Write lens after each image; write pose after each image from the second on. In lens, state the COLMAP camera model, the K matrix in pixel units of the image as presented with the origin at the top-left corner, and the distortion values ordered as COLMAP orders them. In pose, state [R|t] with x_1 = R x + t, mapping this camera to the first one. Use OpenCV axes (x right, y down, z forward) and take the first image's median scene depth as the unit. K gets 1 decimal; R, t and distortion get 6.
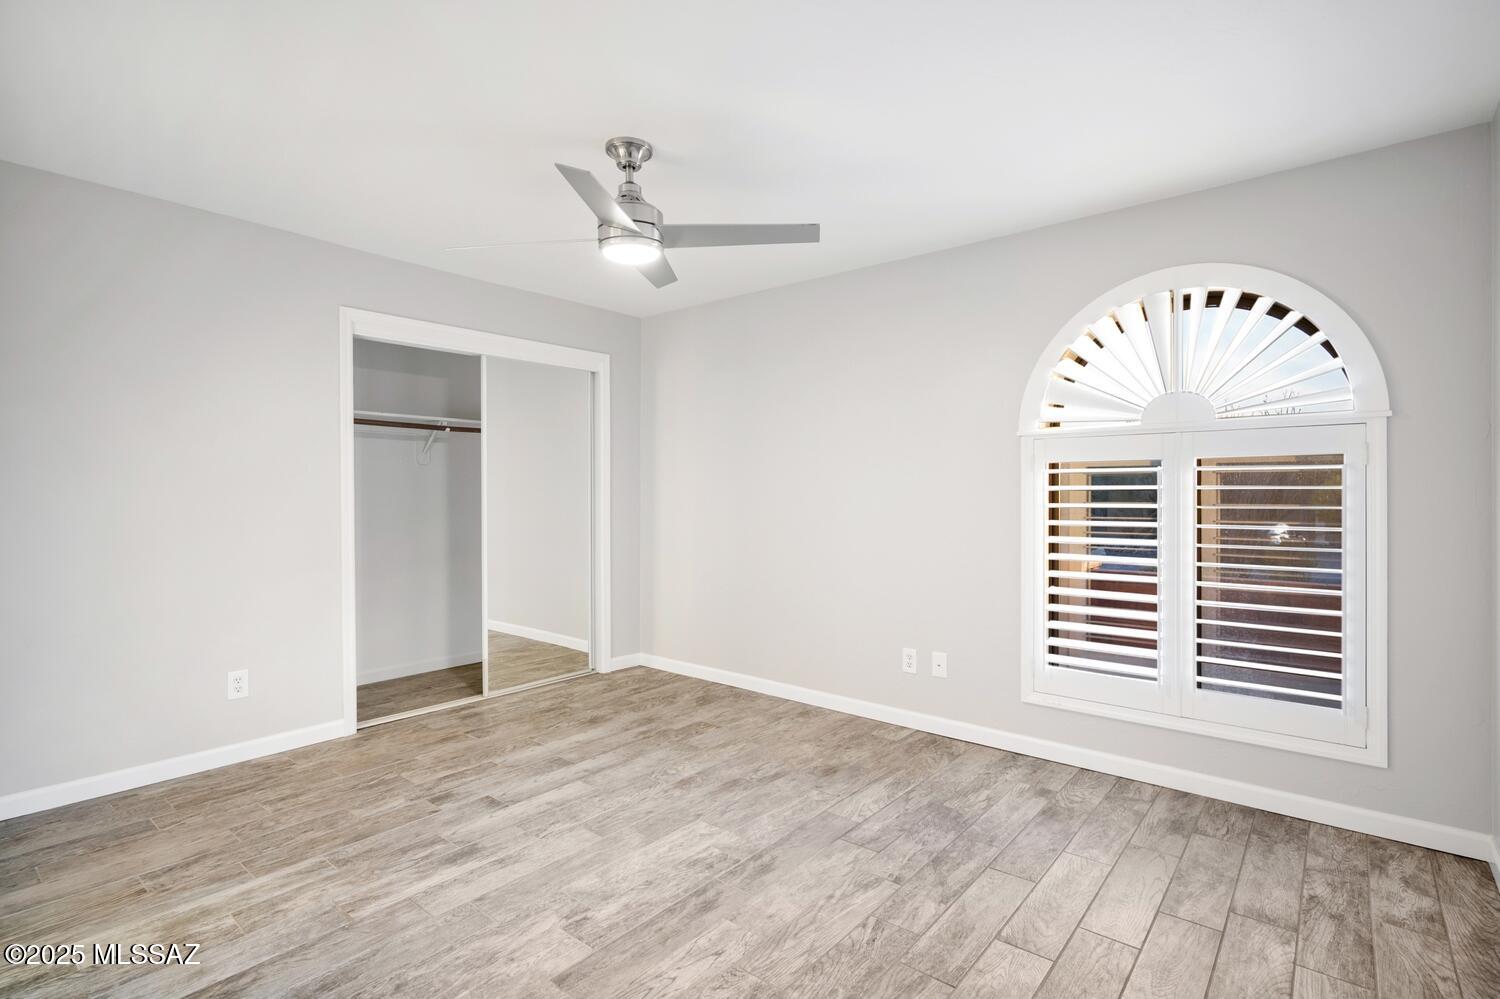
lens RADIAL K [[722.9, 0, 750.0], [0, 722.9, 499.5], [0, 0, 1]] dist [-0.000740, 0.000348]
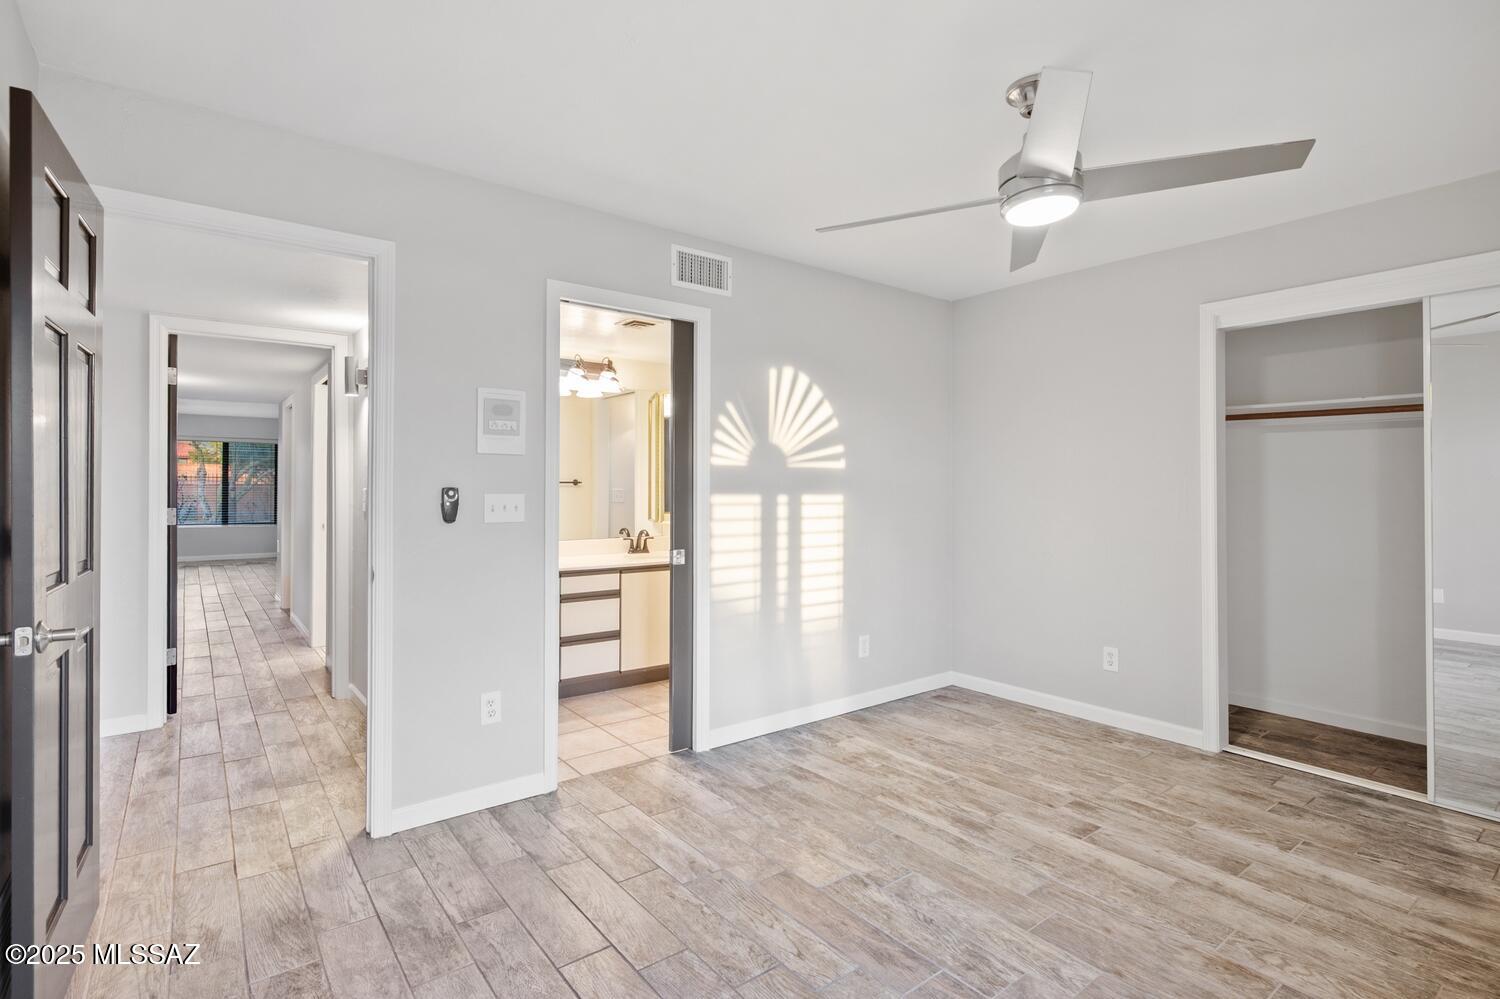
lens RADIAL K [[736.1, 0, 750.0], [0, 736.1, 499.5], [0, 0, 1]] dist [0.004097, 0.000290]
pose [[-0.226964, 0.014383, -0.973797, 0.606758], [-0.010829, 0.999792, 0.017291, -0.017851], [0.973843, 0.014470, -0.226761, 0.722770]]
